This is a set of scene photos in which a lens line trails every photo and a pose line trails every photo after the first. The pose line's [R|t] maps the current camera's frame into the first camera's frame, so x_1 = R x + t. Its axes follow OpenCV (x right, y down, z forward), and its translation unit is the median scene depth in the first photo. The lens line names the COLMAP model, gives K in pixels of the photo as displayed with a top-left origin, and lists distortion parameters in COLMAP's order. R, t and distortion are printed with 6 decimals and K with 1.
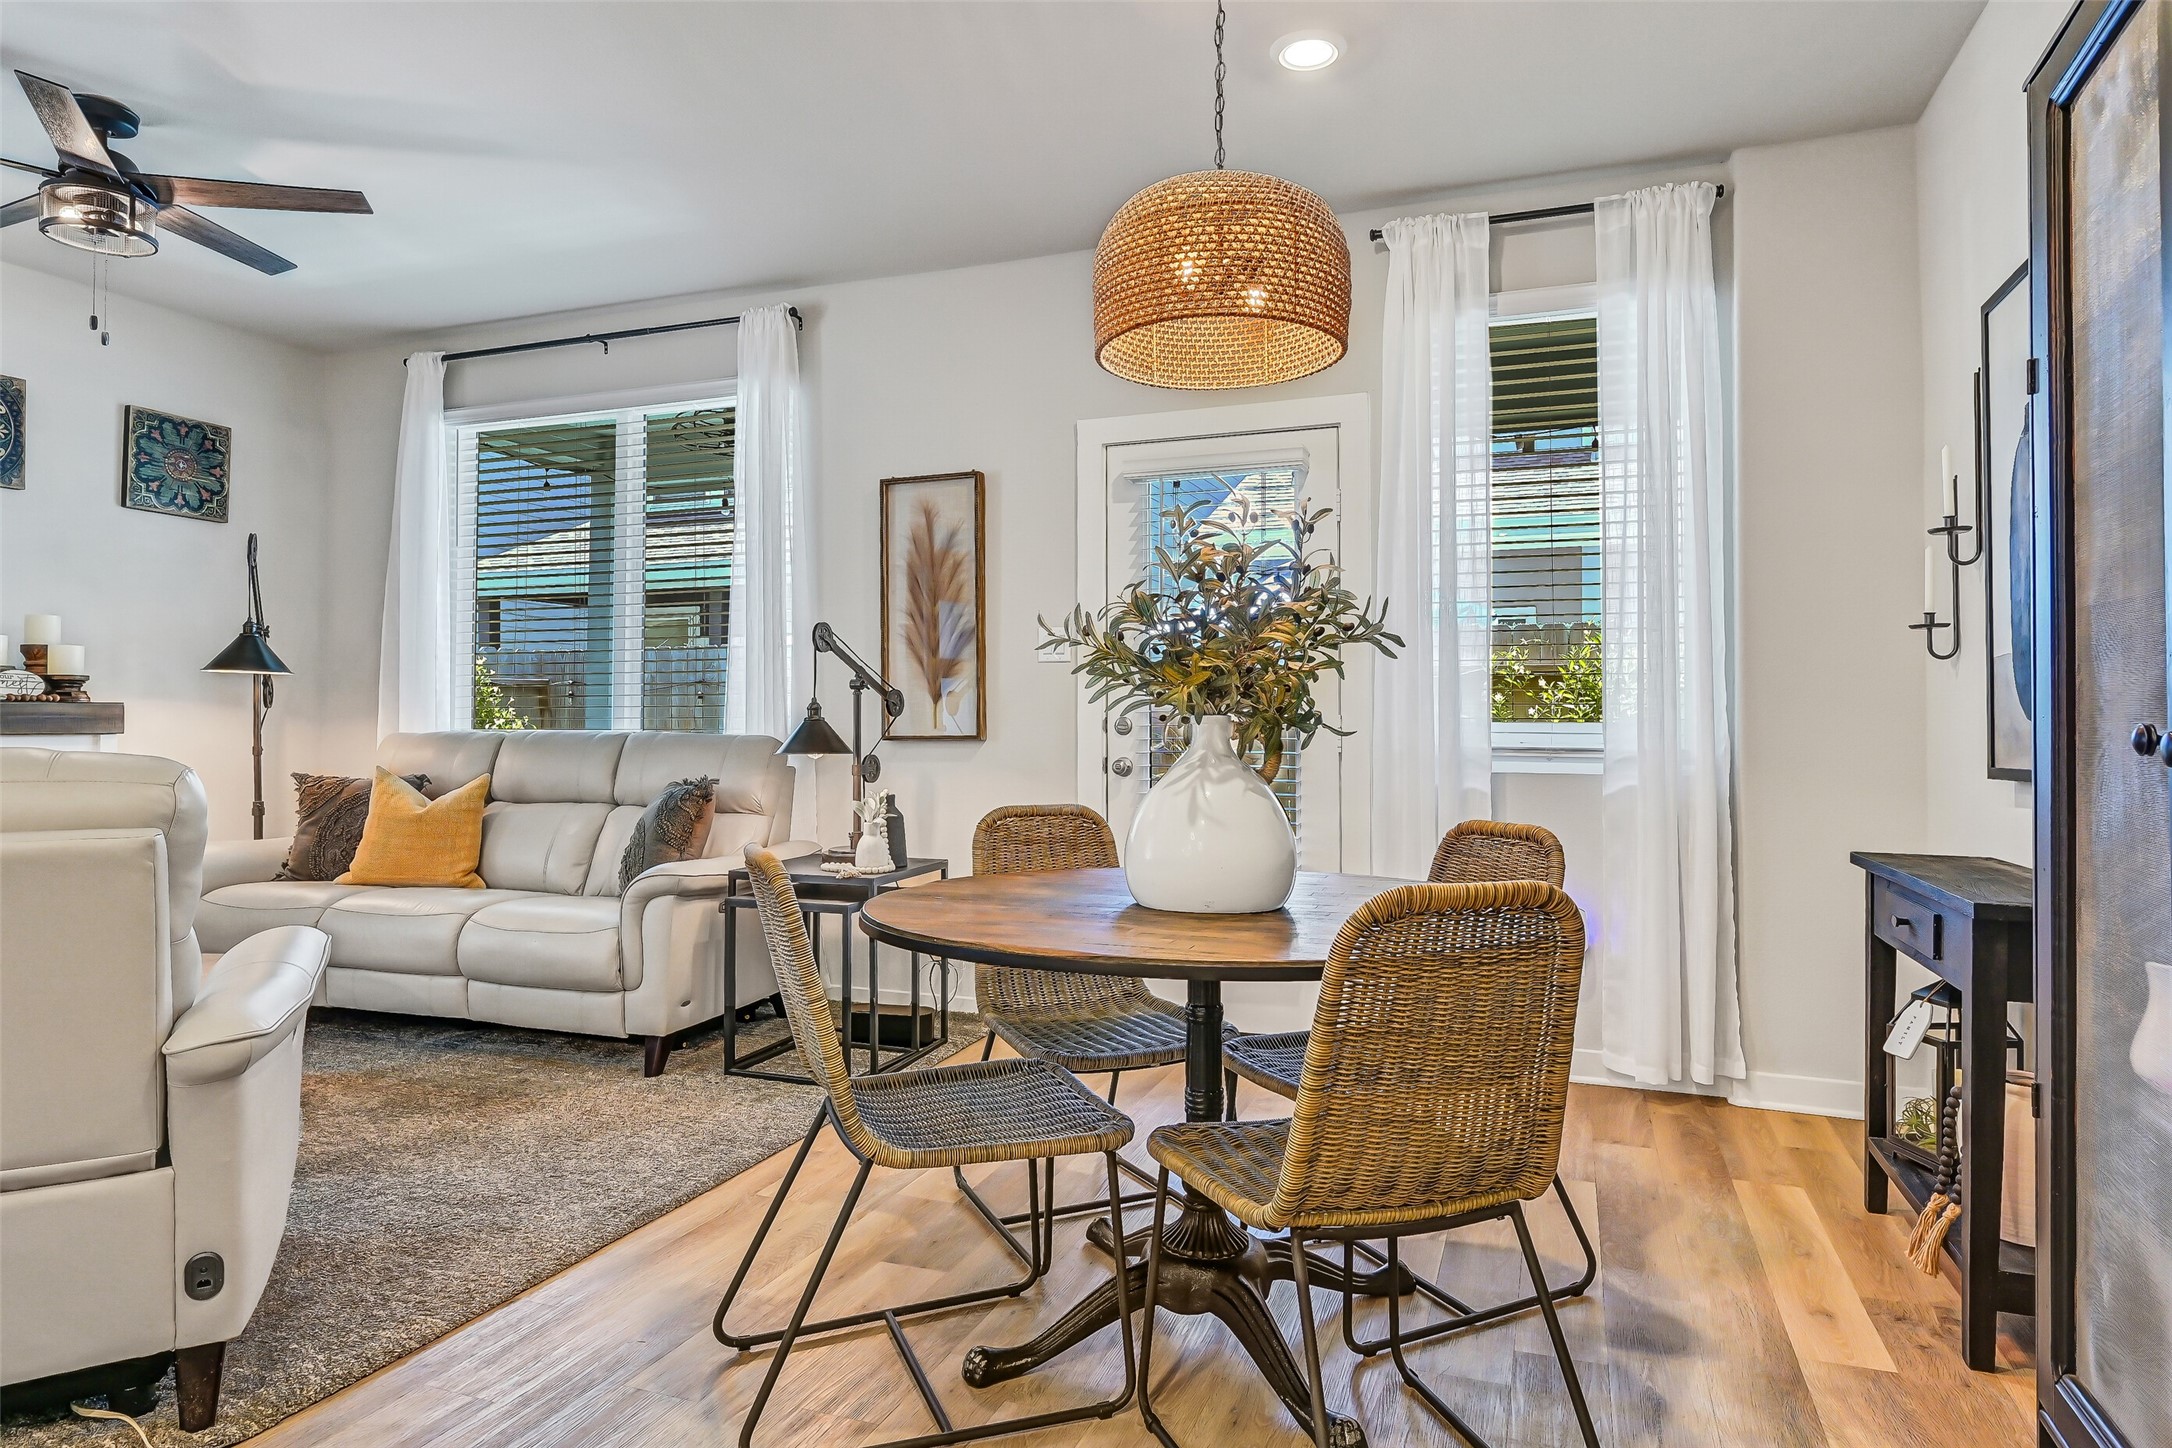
lens RADIAL K [[1268.8, 0, 1099.0], [0, 1268.8, 702.5], [0, 0, 1]] dist [-0.003329, -0.001558]
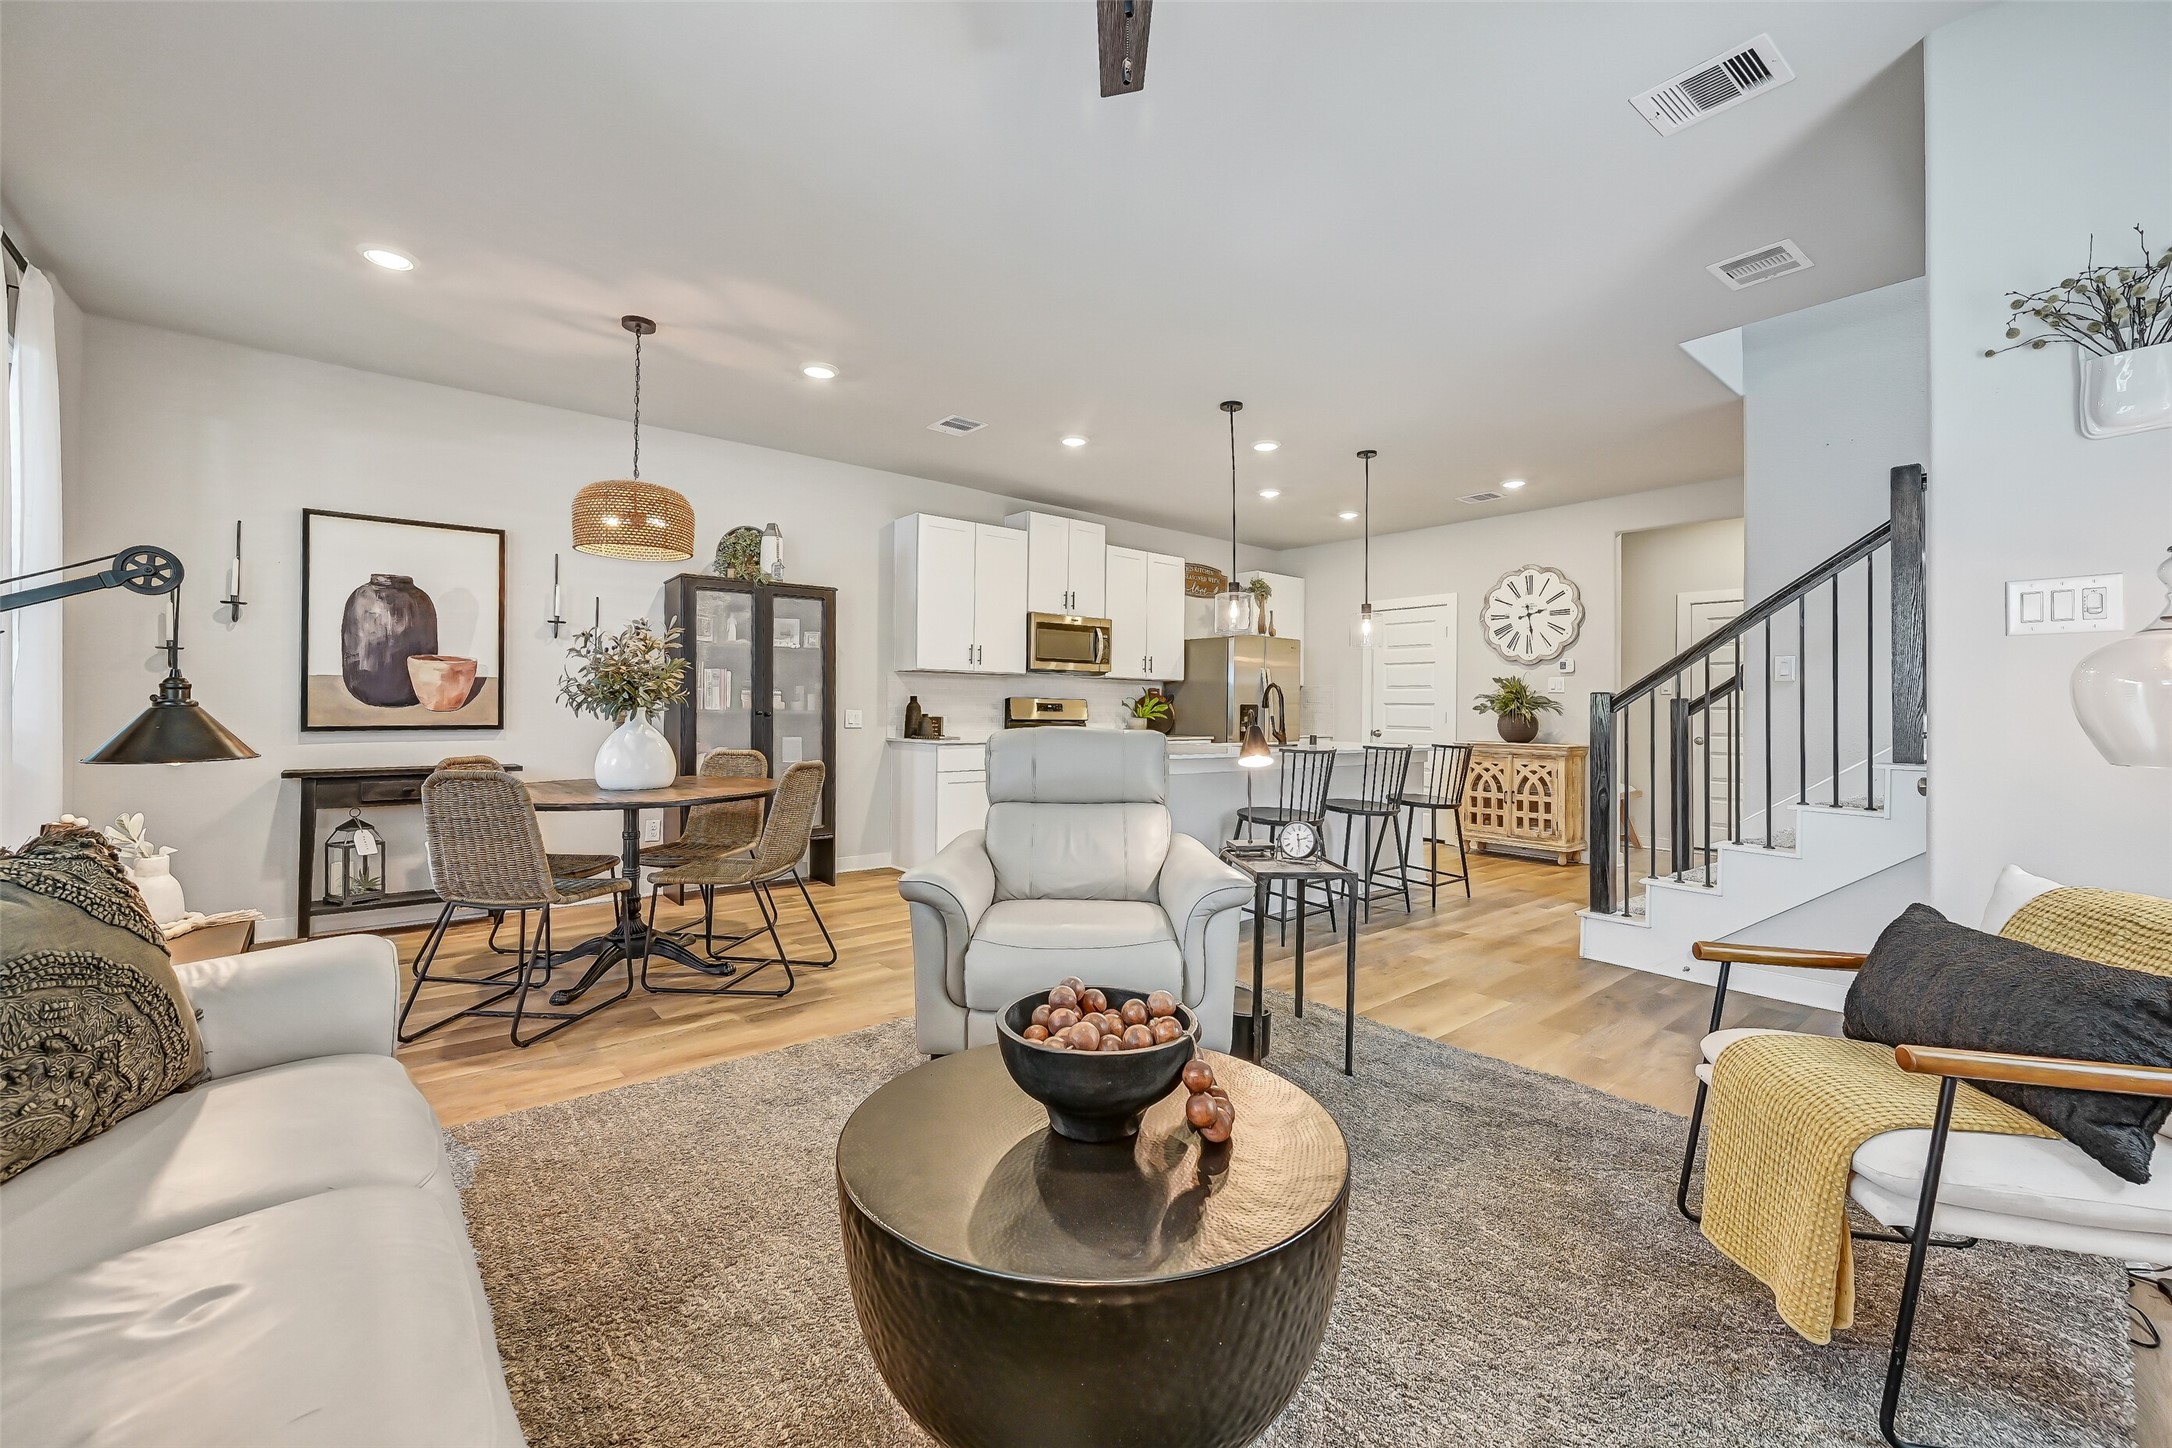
lens RADIAL K [[893.1, 0, 1093.9], [0, 893.1, 703.2], [0, 0, 1]] dist [-0.000665, -0.000226]
pose [[-0.870273, -0.006828, 0.492522, -0.736097], [-0.021832, 0.999456, -0.024720, 0.012056], [-0.492085, -0.032265, -0.869949, 1.015942]]
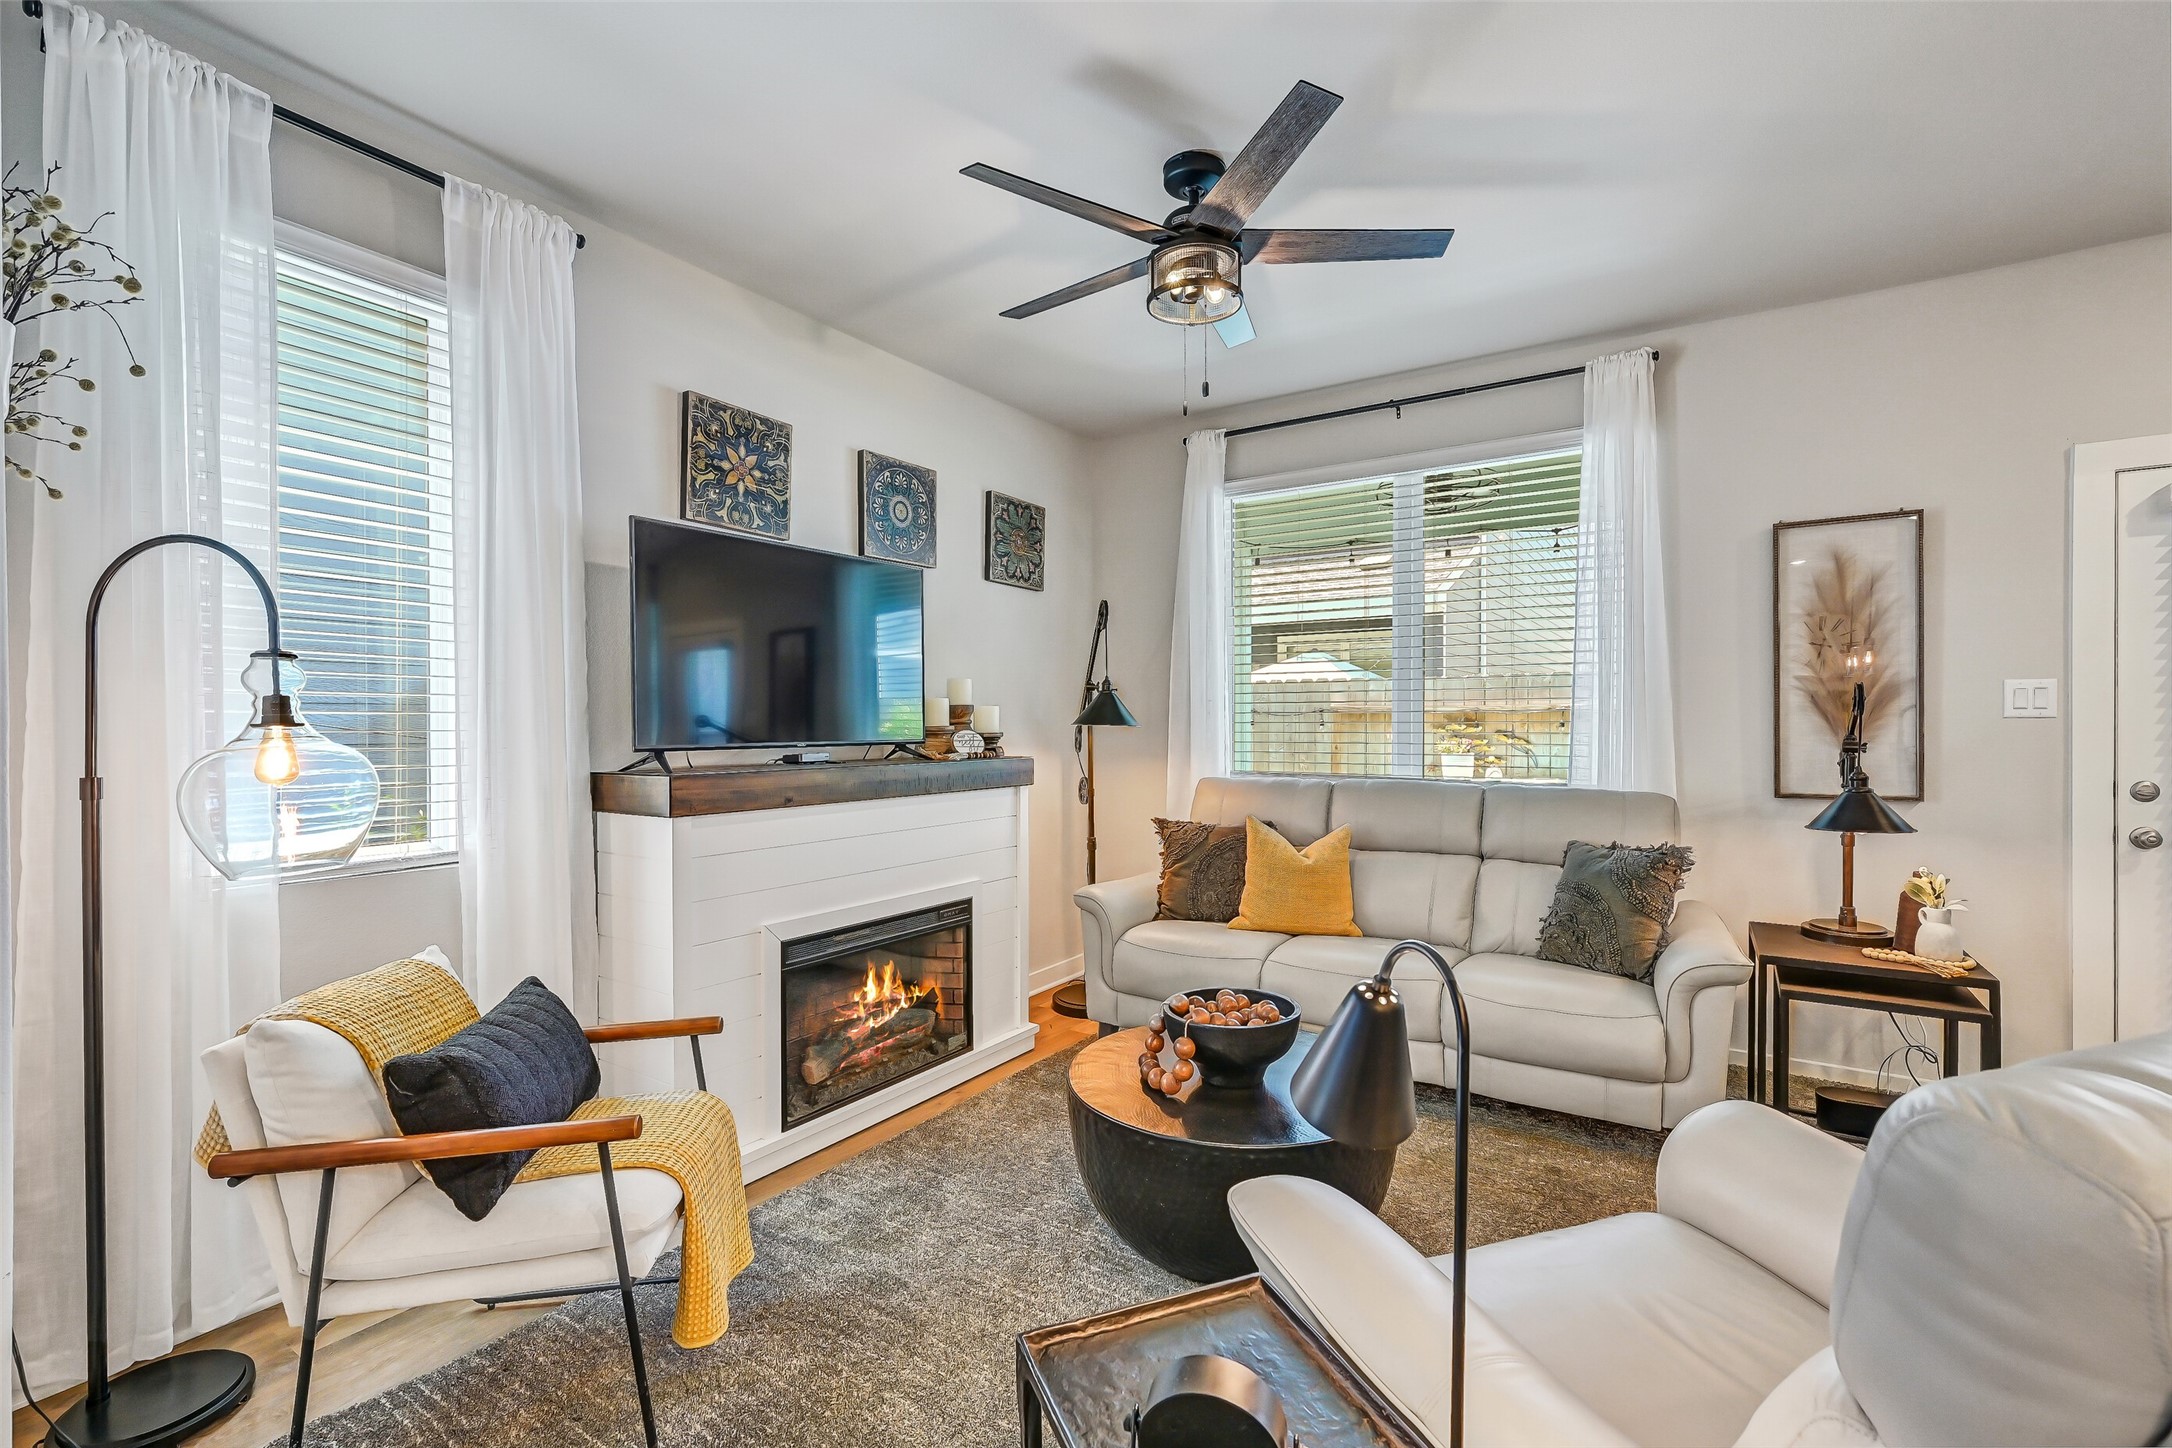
lens RADIAL K [[949.6, 0, 1106.0], [0, 949.6, 732.2], [0, 0, 1]] dist [-0.000081, 0.000058]
pose [[0.976892, -0.000833, -0.213730, -0.524531], [0.006849, 0.999601, 0.027412, -0.043765], [0.213622, -0.028242, 0.976508, 0.197753]]
